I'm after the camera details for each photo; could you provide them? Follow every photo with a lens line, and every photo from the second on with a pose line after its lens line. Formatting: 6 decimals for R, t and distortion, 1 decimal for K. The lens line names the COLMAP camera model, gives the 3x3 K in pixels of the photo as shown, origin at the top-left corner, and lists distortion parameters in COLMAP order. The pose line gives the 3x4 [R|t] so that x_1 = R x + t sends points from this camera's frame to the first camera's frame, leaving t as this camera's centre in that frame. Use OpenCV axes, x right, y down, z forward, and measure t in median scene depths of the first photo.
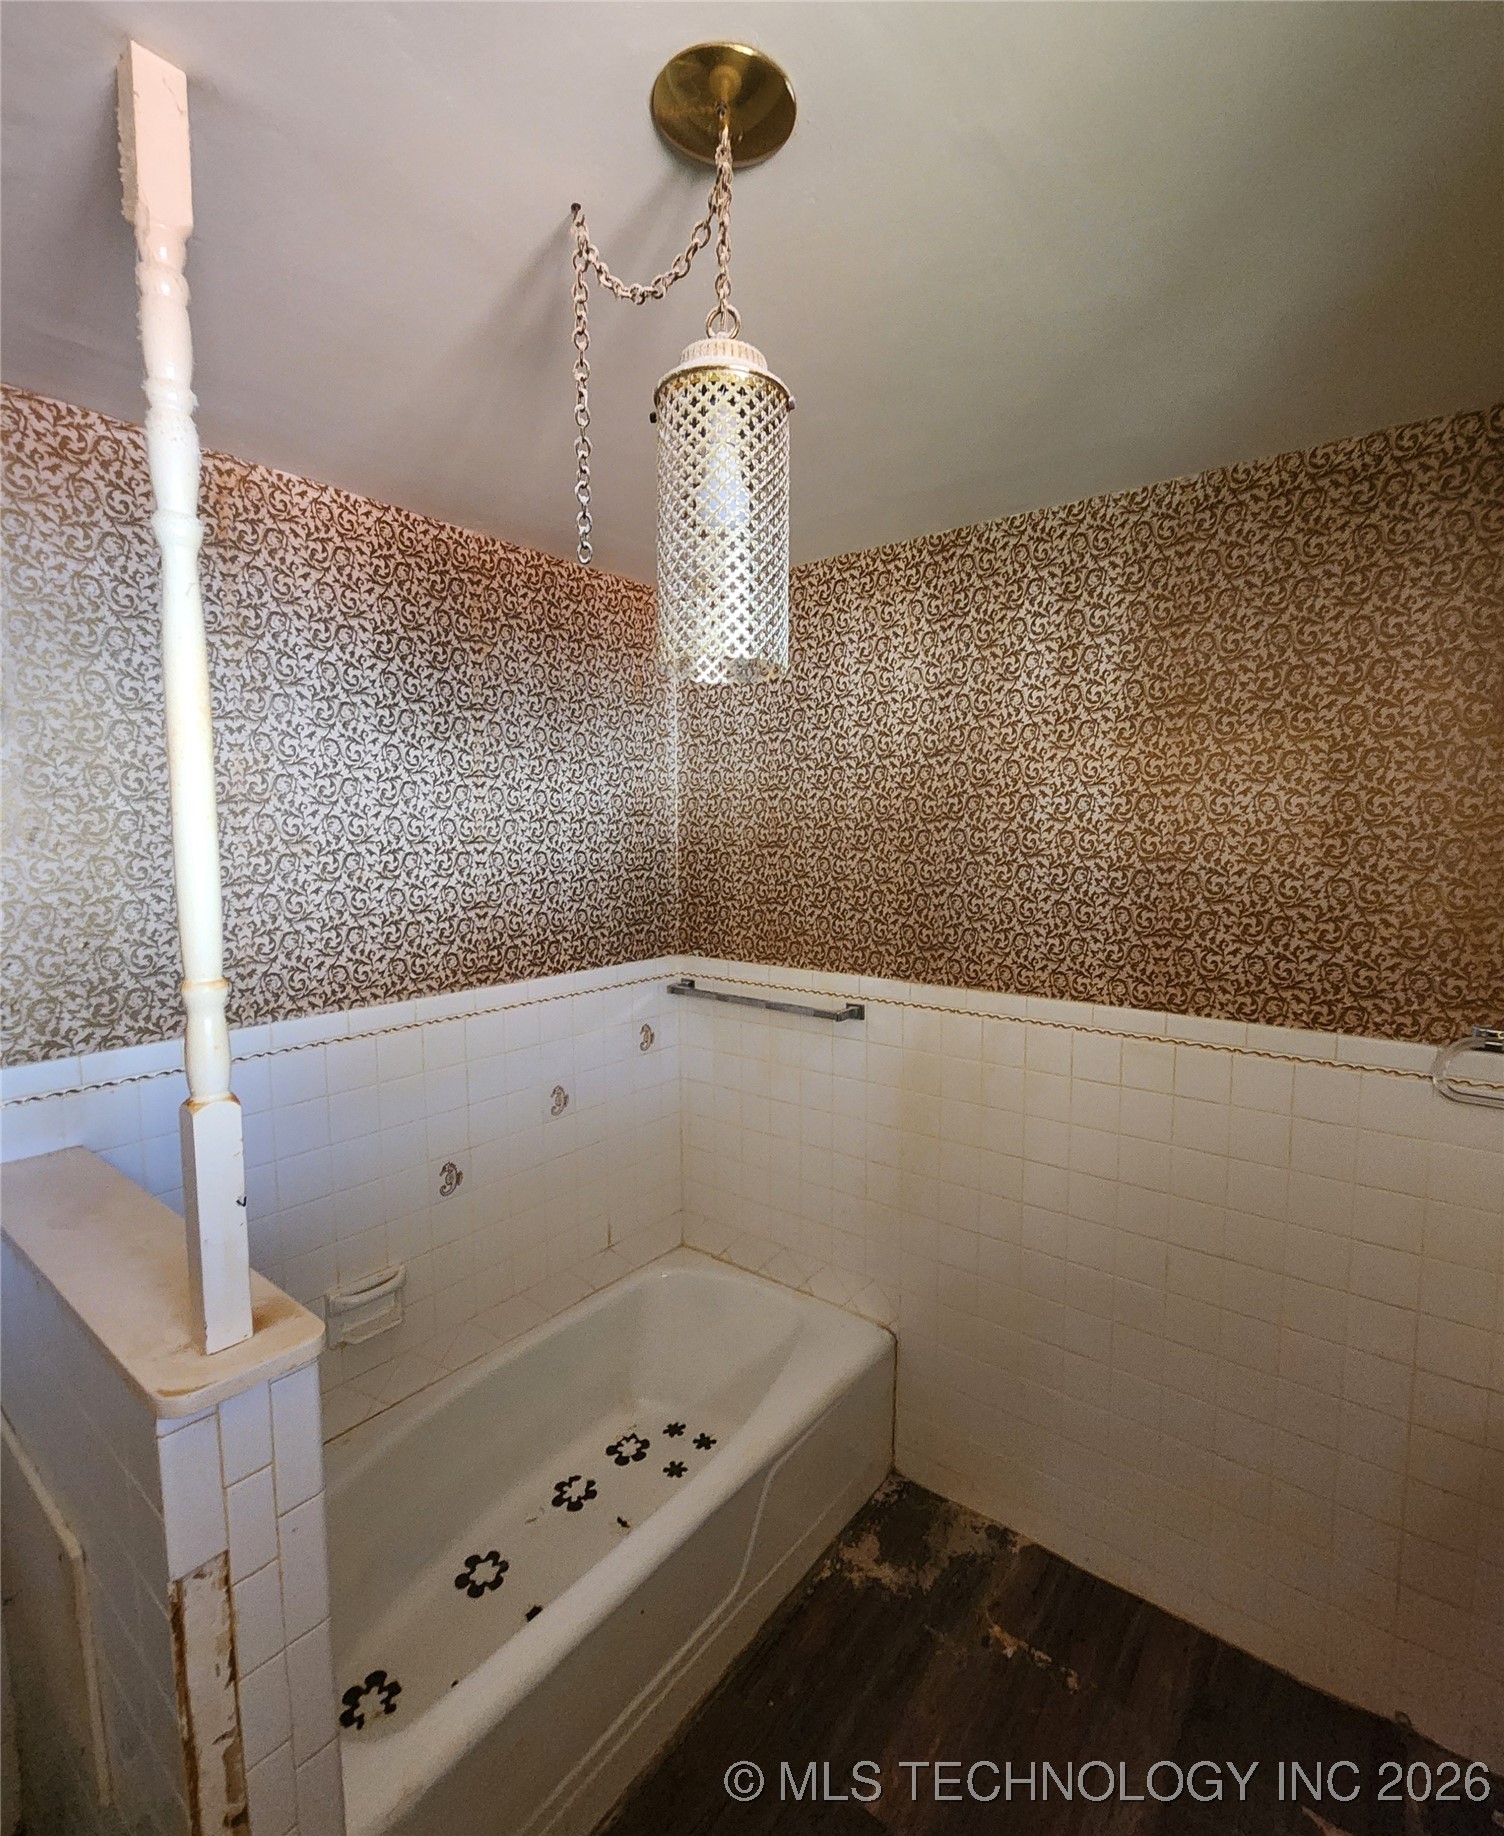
lens RADIAL K [[838.0, 0, 793.1], [0, 838.0, 912.4], [0, 0, 1]] dist [0.004237, -0.000287]
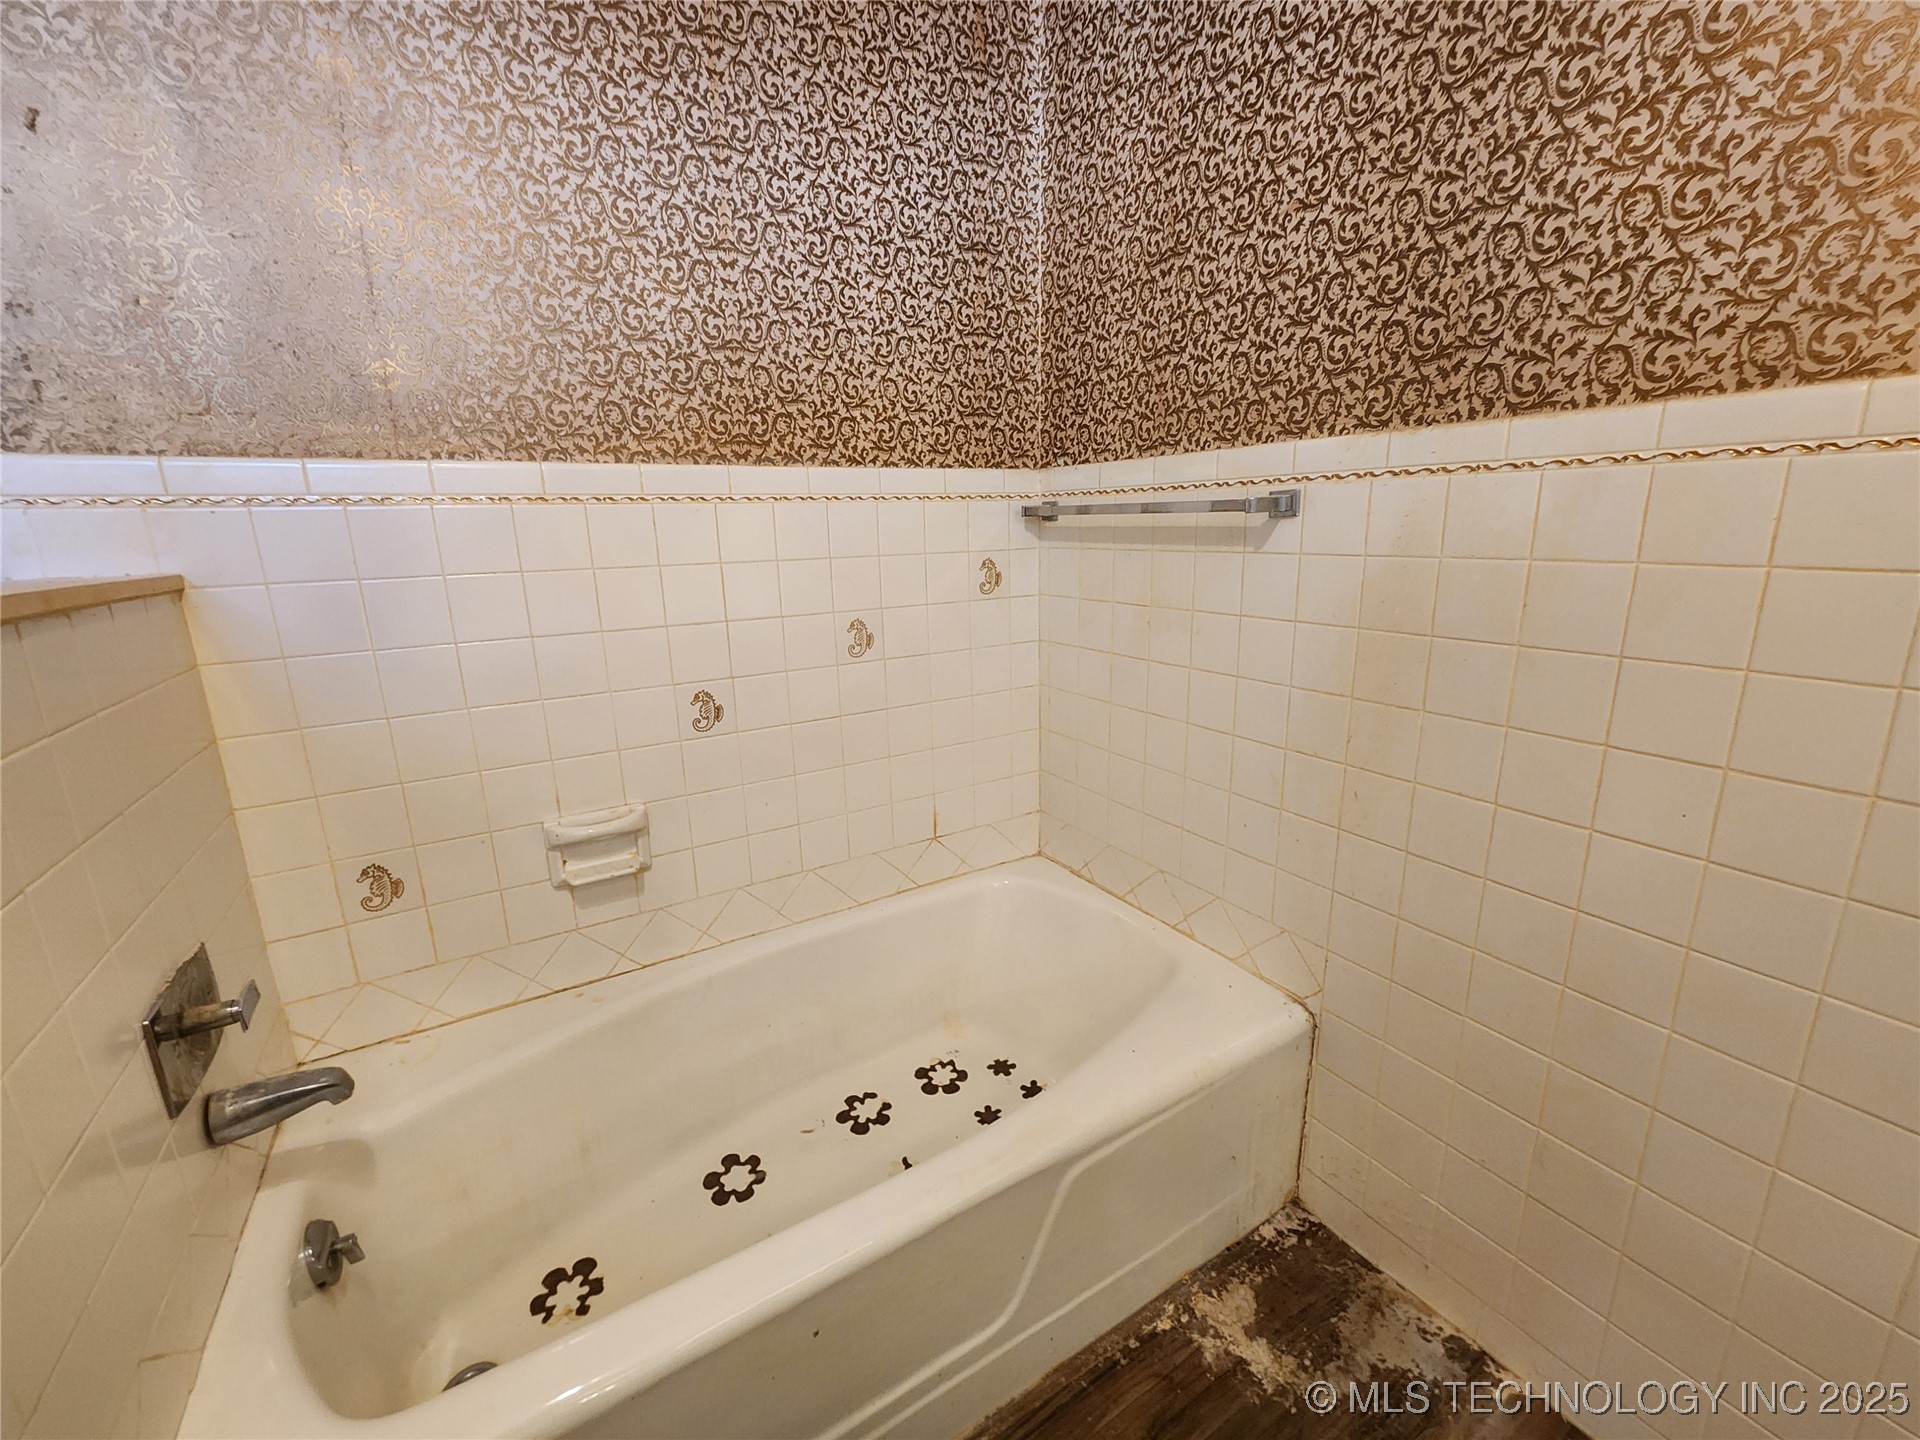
lens RADIAL K [[784.9, 0, 960.3], [0, 784.9, 704.2], [0, 0, 1]] dist [0.002265, -0.001398]
pose [[0.929080, 0.065933, -0.363956, 0.076043], [-0.012588, 0.989051, 0.147039, 0.187907], [0.369666, -0.132030, 0.919737, 0.387847]]
